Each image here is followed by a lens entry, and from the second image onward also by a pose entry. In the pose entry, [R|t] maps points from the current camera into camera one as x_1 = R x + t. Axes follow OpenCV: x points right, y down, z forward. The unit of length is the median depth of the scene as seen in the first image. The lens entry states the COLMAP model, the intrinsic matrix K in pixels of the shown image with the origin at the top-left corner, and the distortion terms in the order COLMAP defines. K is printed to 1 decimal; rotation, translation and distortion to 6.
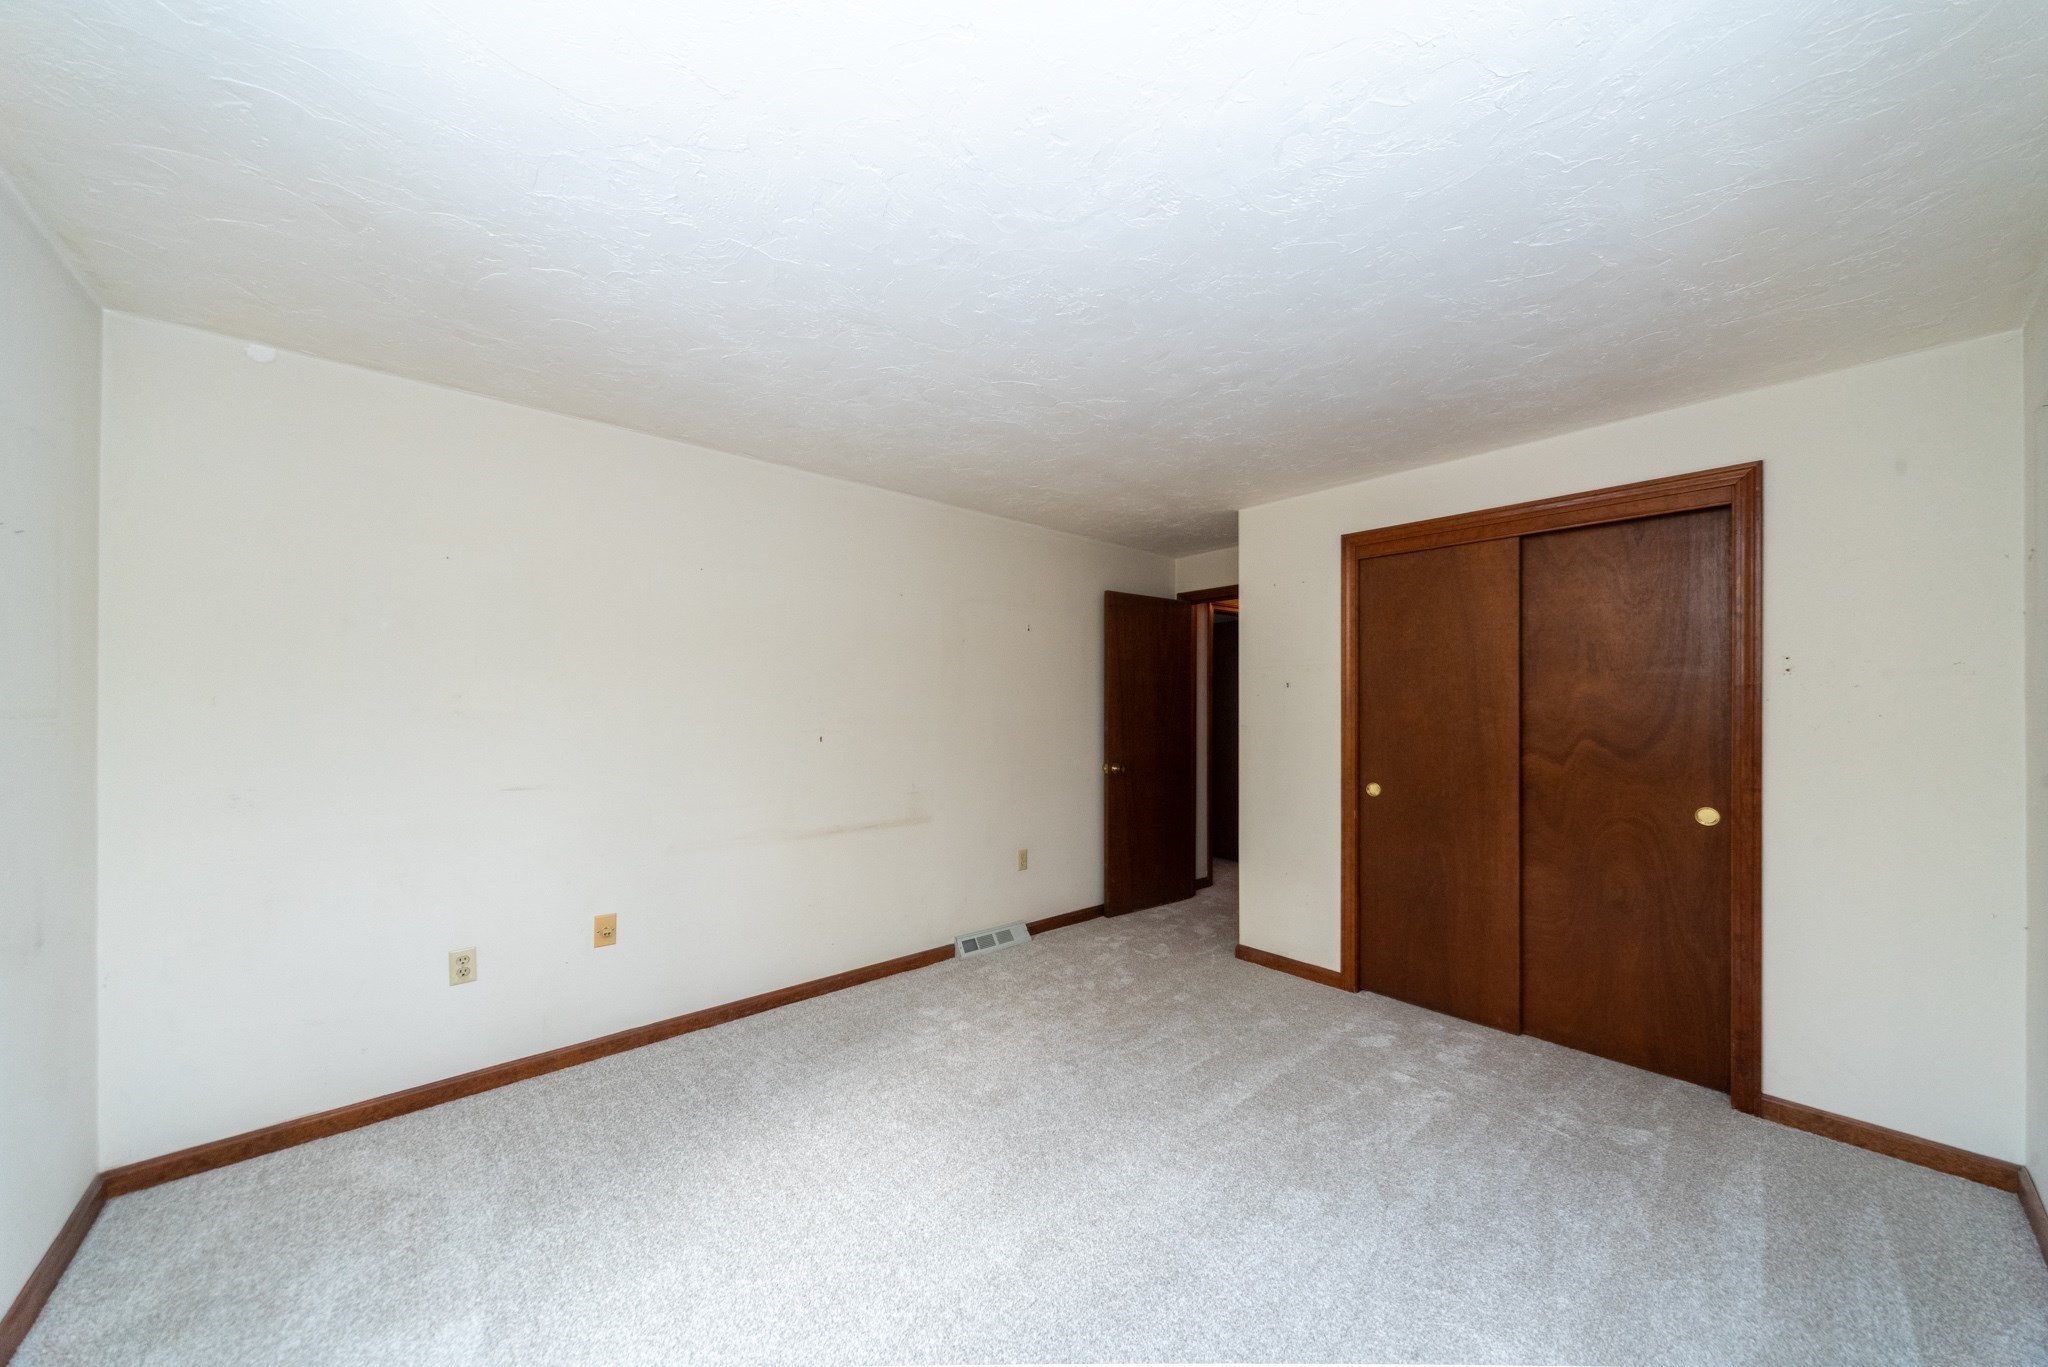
lens RADIAL K [[702.4, 0, 1024.7], [0, 702.4, 702.5], [0, 0, 1]] dist [0.000239, -0.000040]
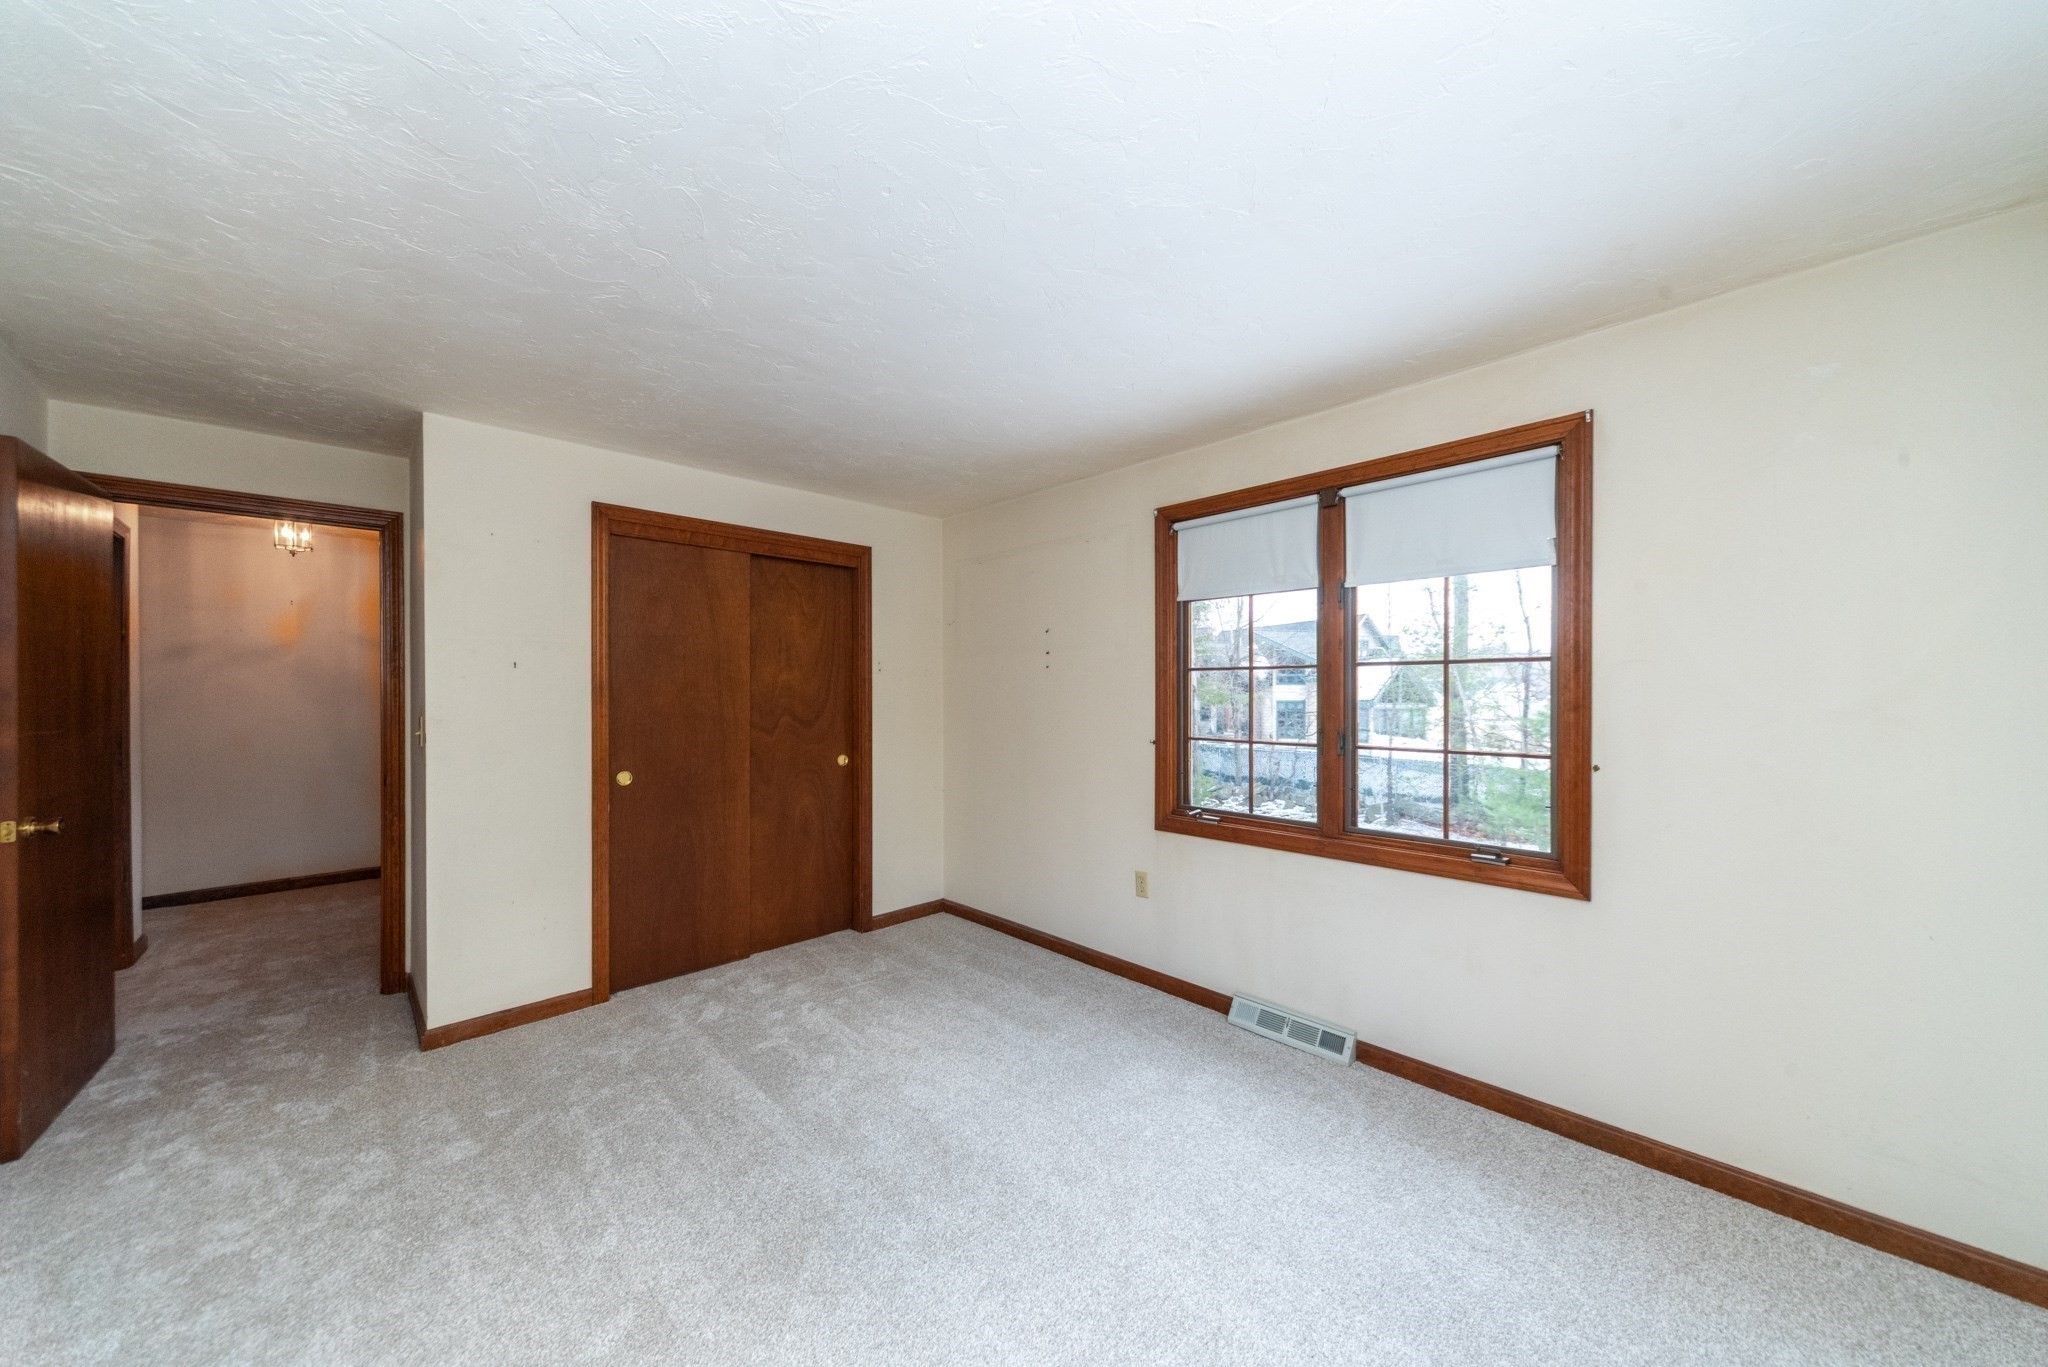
lens RADIAL K [[701.0, 0, 1022.3], [0, 701.0, 693.4], [0, 0, 1]] dist [0.002214, 0.000042]
pose [[-0.029566, -0.003823, 0.999556, -0.544544], [-0.000358, 0.999993, 0.003814, 0.004589], [-0.999563, -0.000245, -0.029567, 0.558132]]
